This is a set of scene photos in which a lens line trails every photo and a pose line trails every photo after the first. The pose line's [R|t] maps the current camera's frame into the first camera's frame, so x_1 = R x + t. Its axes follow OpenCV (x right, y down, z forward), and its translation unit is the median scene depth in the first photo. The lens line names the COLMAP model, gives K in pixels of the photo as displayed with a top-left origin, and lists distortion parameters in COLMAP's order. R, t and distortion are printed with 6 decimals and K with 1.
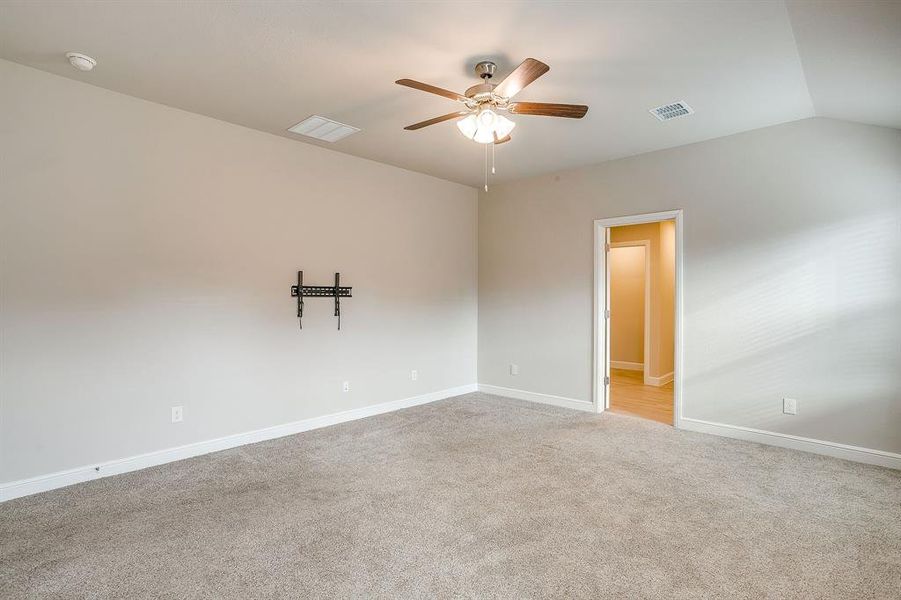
lens RADIAL K [[444.8, 0, 450.5], [0, 444.8, 300.0], [0, 0, 1]] dist [-0.049094, 0.033481]
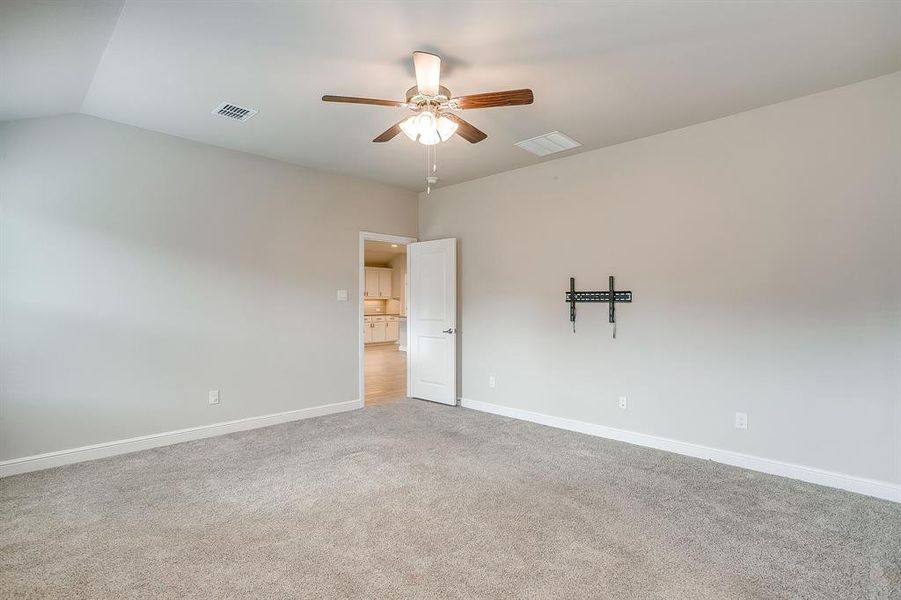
lens RADIAL K [[444.8, 0, 450.5], [0, 444.8, 300.0], [0, 0, 1]] dist [-0.049094, 0.033481]
pose [[-0.002837, -0.008846, -0.999957, 0.712421], [-0.009095, 0.999920, -0.008820, -0.000327], [0.999955, 0.009069, -0.002918, 0.706818]]
